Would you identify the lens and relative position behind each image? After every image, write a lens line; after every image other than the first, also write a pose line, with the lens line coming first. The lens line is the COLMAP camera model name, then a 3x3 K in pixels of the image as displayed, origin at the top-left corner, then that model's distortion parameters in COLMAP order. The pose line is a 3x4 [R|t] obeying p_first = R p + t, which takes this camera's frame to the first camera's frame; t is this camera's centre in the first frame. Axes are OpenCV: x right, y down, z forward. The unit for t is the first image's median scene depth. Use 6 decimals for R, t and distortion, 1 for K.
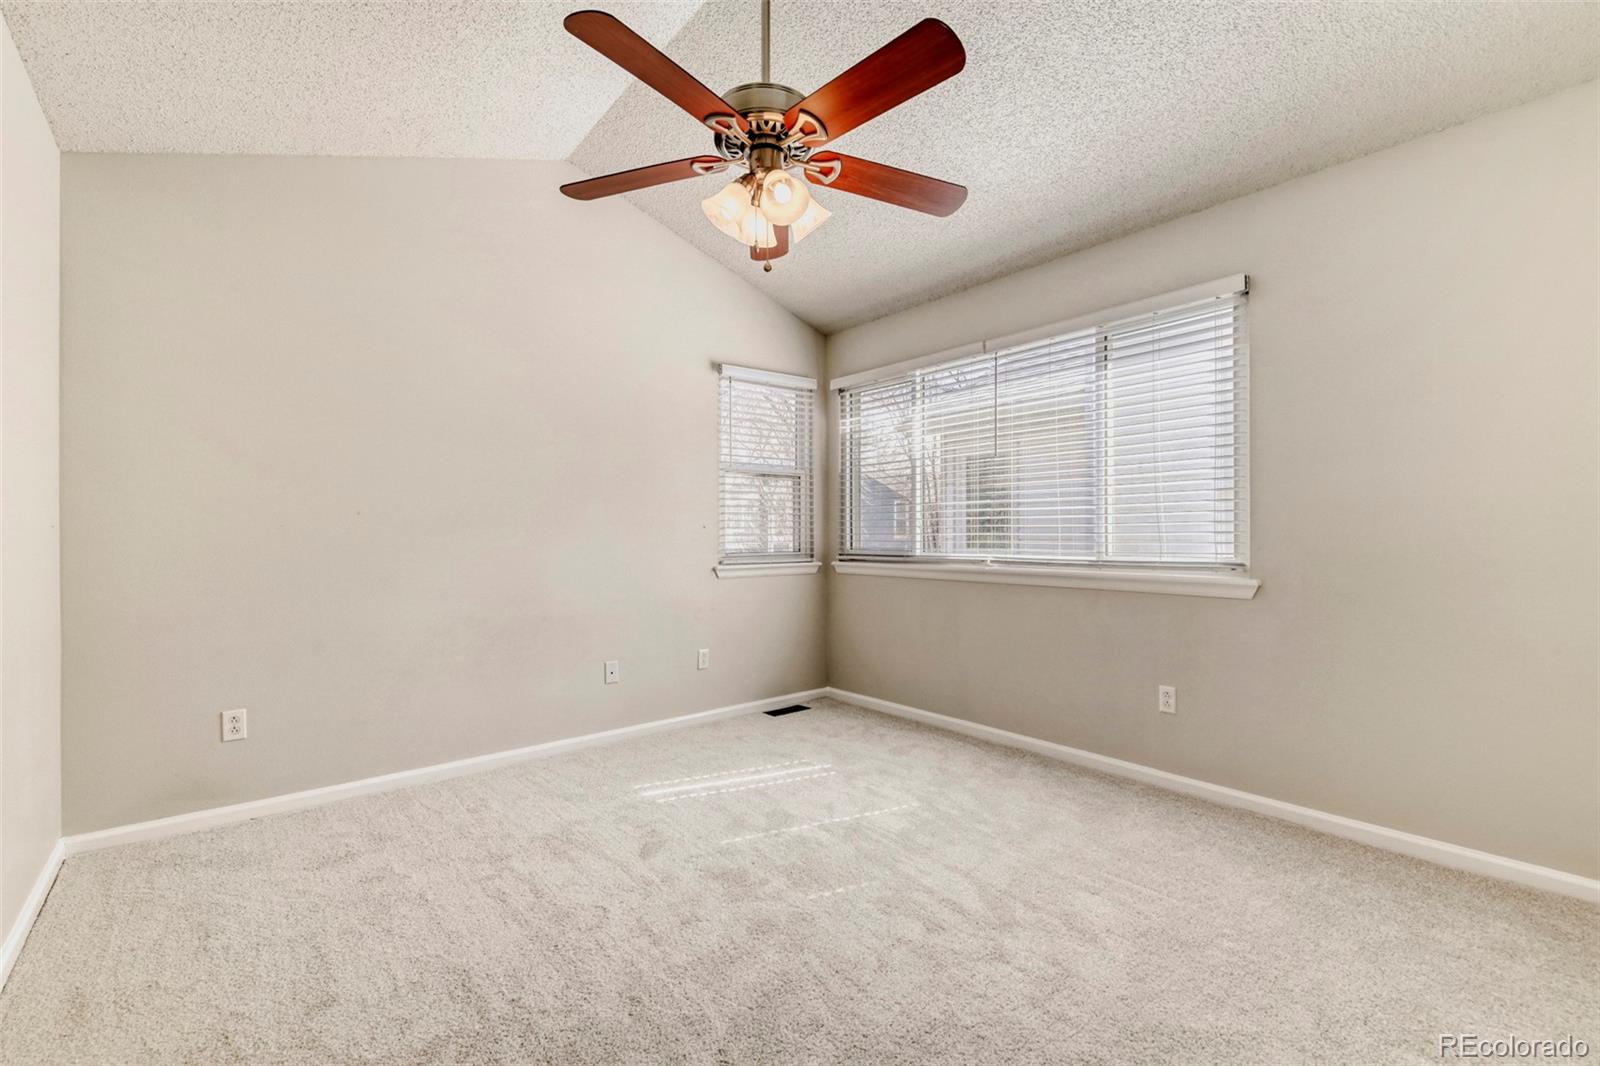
lens RADIAL K [[689.5, 0, 812.9], [0, 689.5, 535.2], [0, 0, 1]] dist [0.014478, -0.012522]
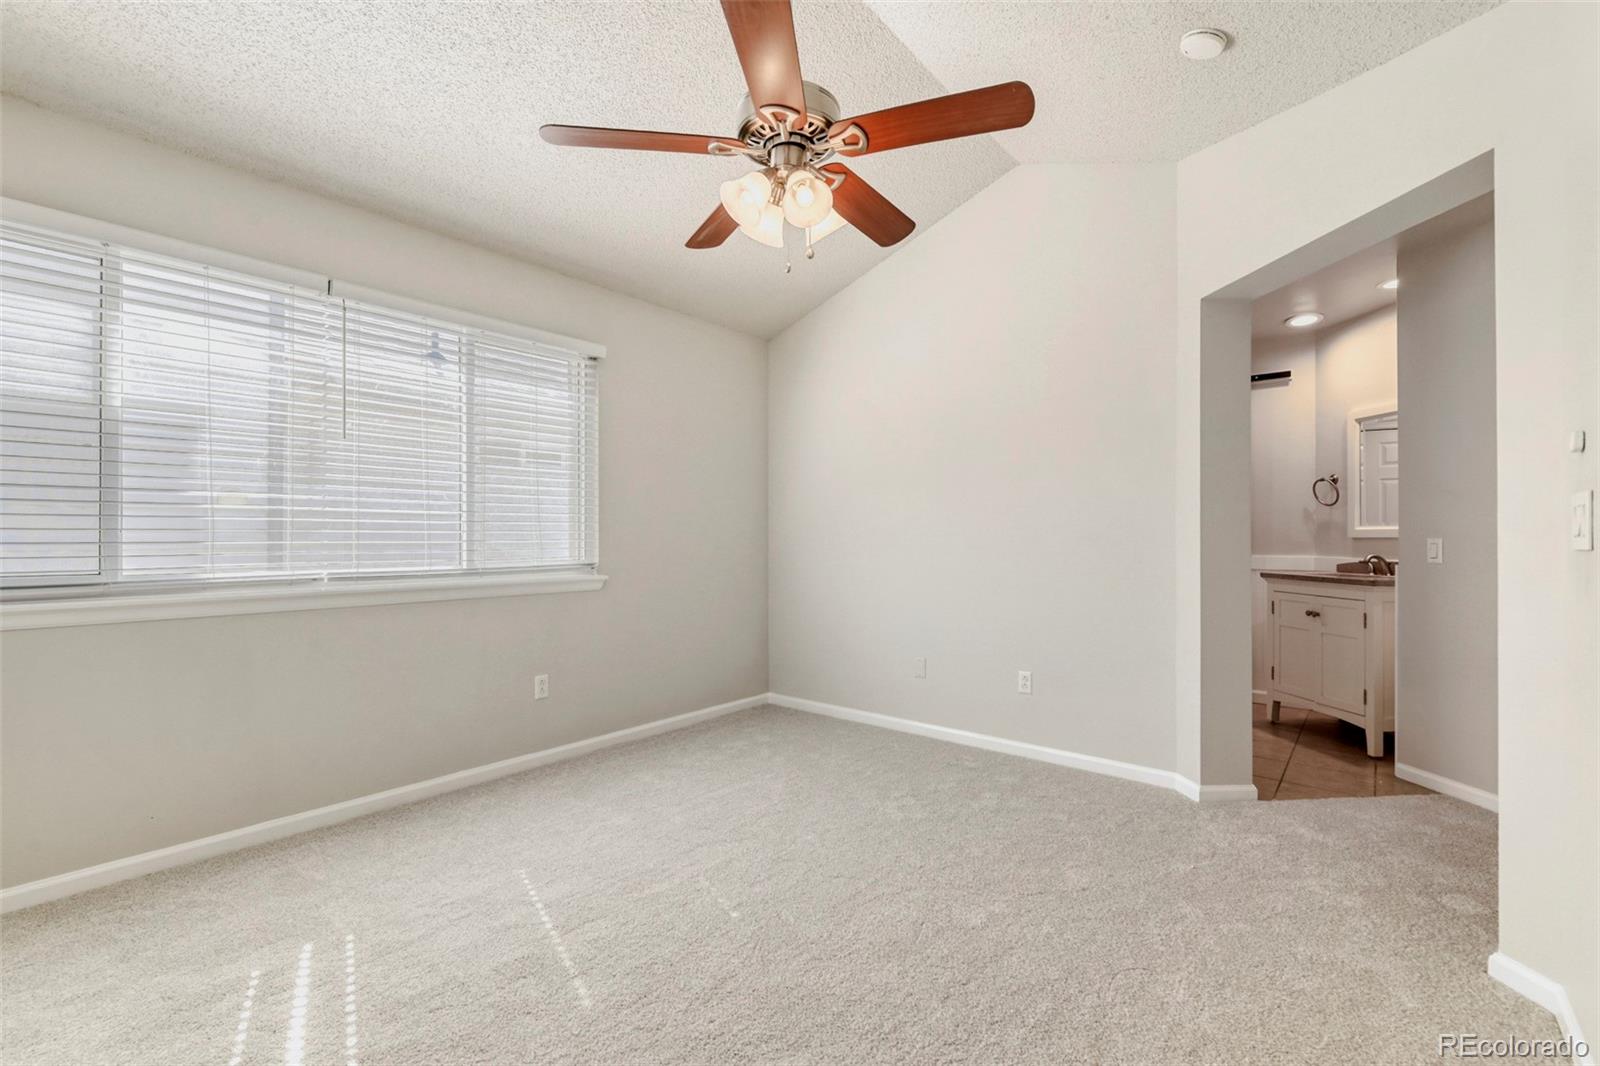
lens RADIAL K [[670.6, 0, 808.4], [0, 670.6, 538.7], [0, 0, 1]] dist [0.000505, -0.000536]
pose [[-0.169345, 0.002401, 0.985554, -0.588833], [0.004401, 0.999989, -0.001680, -0.001864], [-0.985547, 0.004053, -0.169353, 0.683683]]
